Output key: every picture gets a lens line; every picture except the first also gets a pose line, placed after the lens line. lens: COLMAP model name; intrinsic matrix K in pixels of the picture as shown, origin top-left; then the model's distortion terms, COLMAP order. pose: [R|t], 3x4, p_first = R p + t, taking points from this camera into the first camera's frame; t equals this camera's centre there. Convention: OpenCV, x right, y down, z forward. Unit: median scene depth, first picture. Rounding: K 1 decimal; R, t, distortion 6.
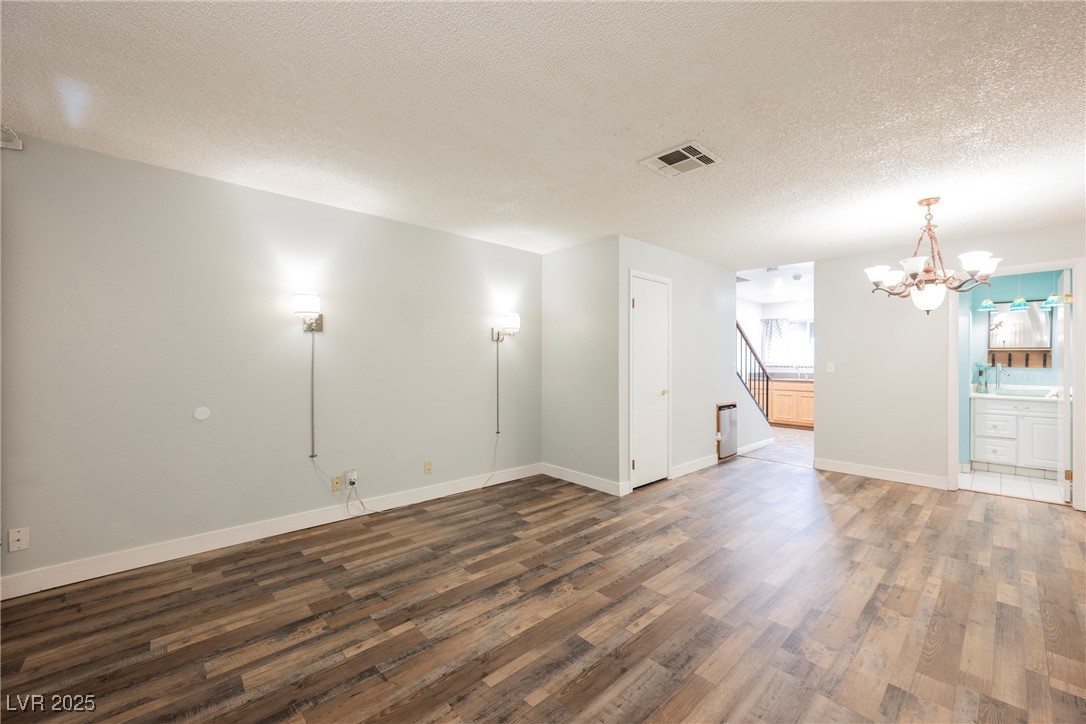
lens RADIAL K [[429.6, 0, 543.4], [0, 429.6, 361.8], [0, 0, 1]] dist [-0.003774, 0.000397]
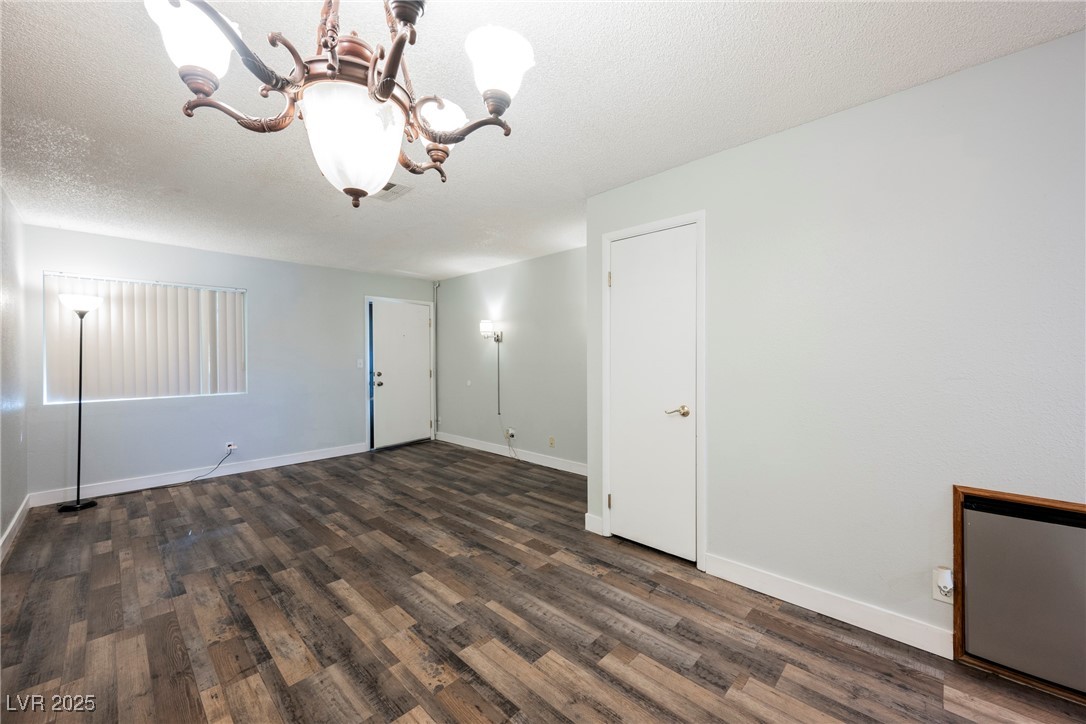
lens RADIAL K [[429.6, 0, 554.5], [0, 429.6, 359.2], [0, 0, 1]] dist [-0.003774, 0.000397]
pose [[0.066839, 0.003116, -0.997759, 1.022859], [0.003216, 0.999989, 0.003338, -0.002895], [0.997759, -0.003432, 0.066829, 0.946615]]
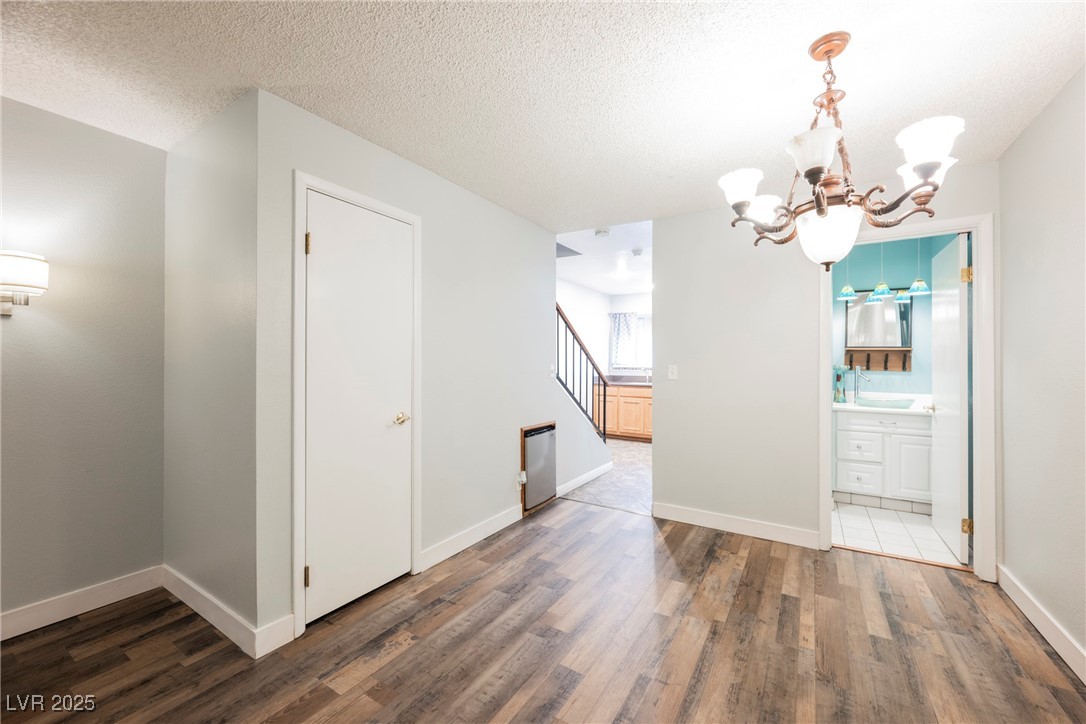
lens RADIAL K [[429.6, 0, 543.1], [0, 429.6, 358.8], [0, 0, 1]] dist [-0.003774, 0.000397]
pose [[0.964048, 0.004097, 0.265696, 0.372079], [-0.002234, 0.999971, -0.007314, -0.003356], [-0.265718, 0.006457, 0.964029, 0.508266]]
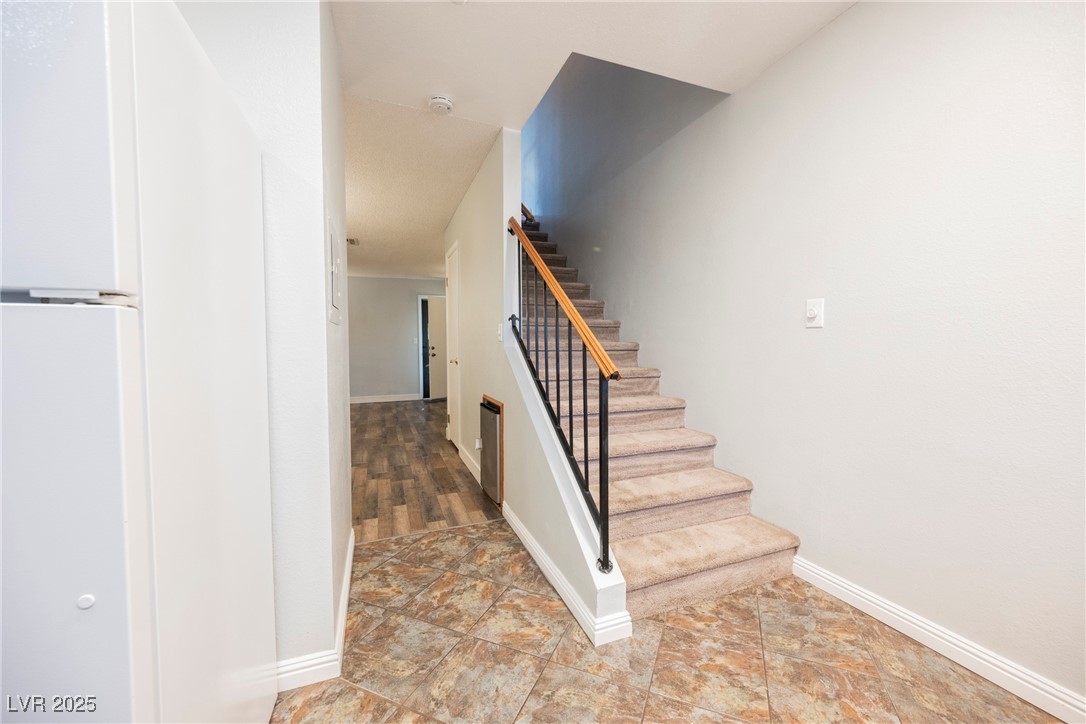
lens RADIAL K [[429.6, 0, 549.0], [0, 429.6, 356.0], [0, 0, 1]] dist [-0.003774, 0.000397]
pose [[-0.360955, 0.025642, -0.932231, 1.339631], [0.003091, 0.999649, 0.026299, 0.040973], [0.932578, 0.006611, -0.360908, 1.861600]]
